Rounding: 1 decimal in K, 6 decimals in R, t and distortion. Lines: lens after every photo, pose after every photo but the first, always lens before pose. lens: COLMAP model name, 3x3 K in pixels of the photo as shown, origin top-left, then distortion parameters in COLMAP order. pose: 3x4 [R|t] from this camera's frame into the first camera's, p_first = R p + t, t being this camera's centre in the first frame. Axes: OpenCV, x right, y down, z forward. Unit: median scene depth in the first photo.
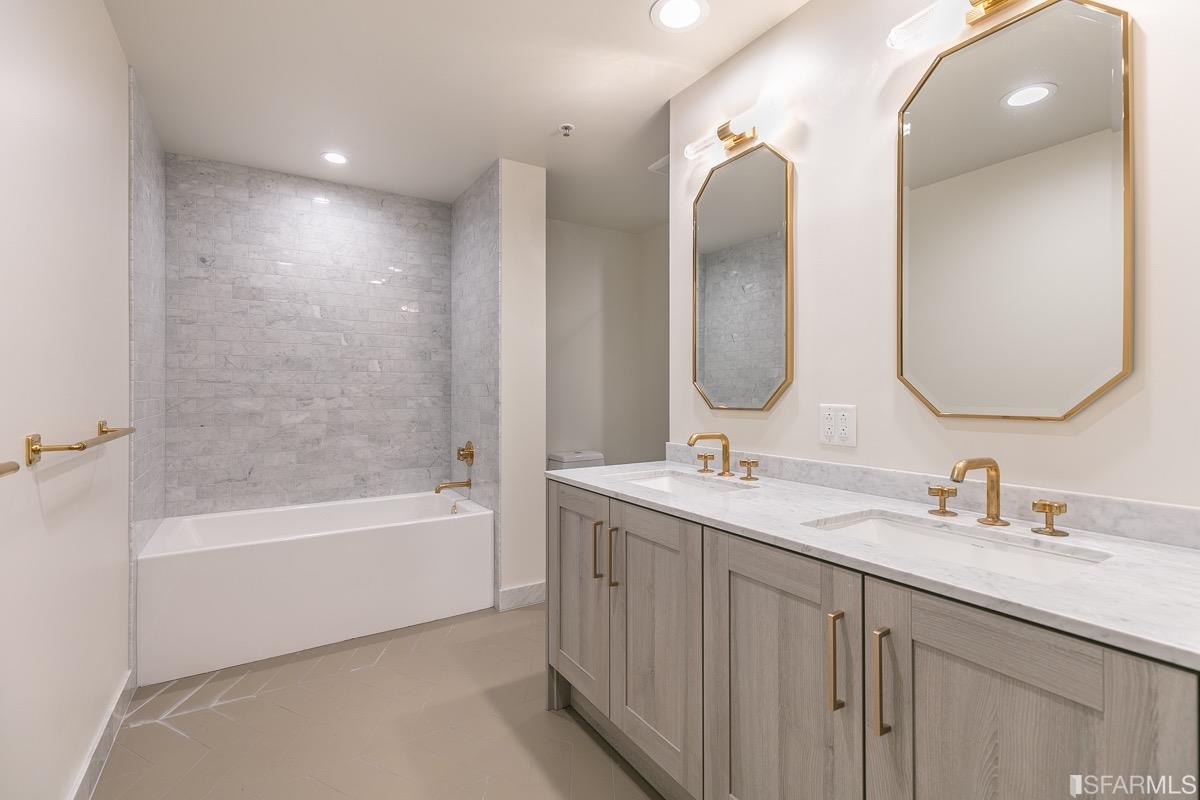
lens RADIAL K [[548.1, 0, 605.5], [0, 548.1, 396.7], [0, 0, 1]] dist [0.009068, -0.000932]
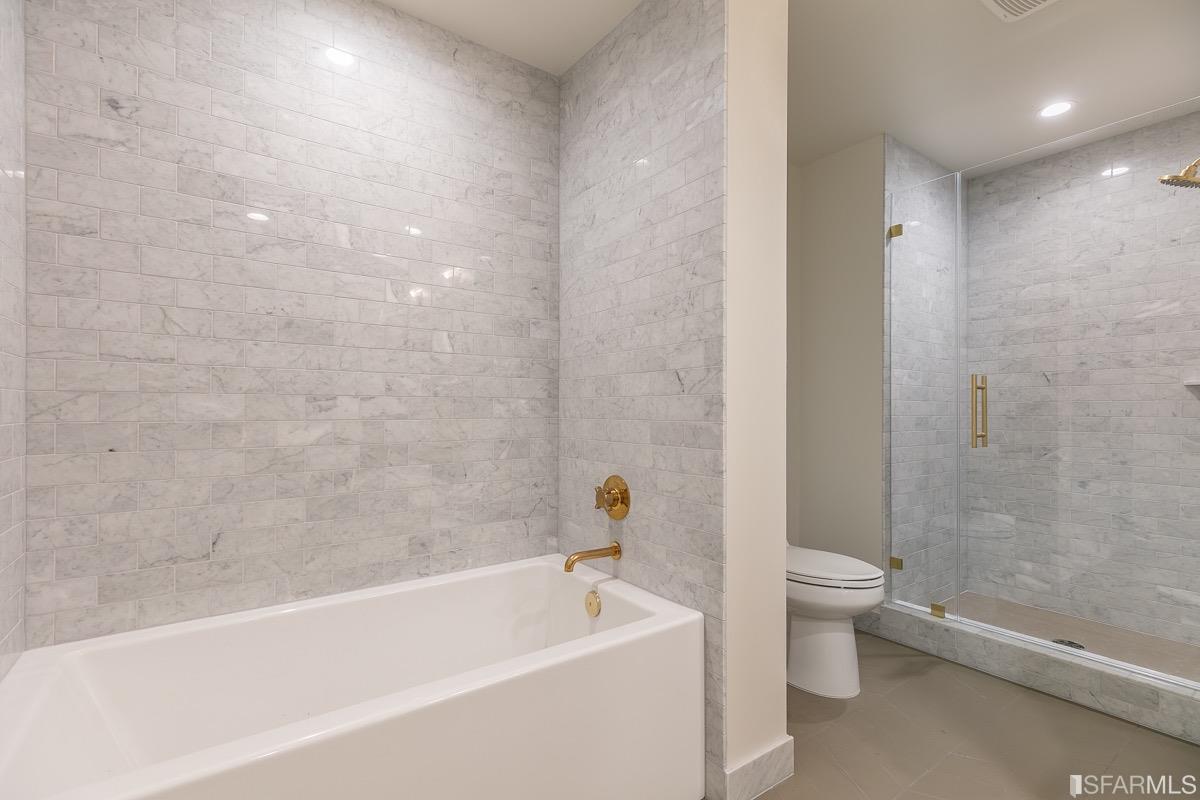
lens RADIAL K [[548.1, 0, 605.6], [0, 548.1, 417.1], [0, 0, 1]] dist [0.009068, -0.000932]
pose [[0.998217, 0.002454, 0.059644, -0.309562], [-0.002694, 0.999989, 0.003944, 0.019691], [-0.059634, -0.004097, 0.998212, 0.460806]]
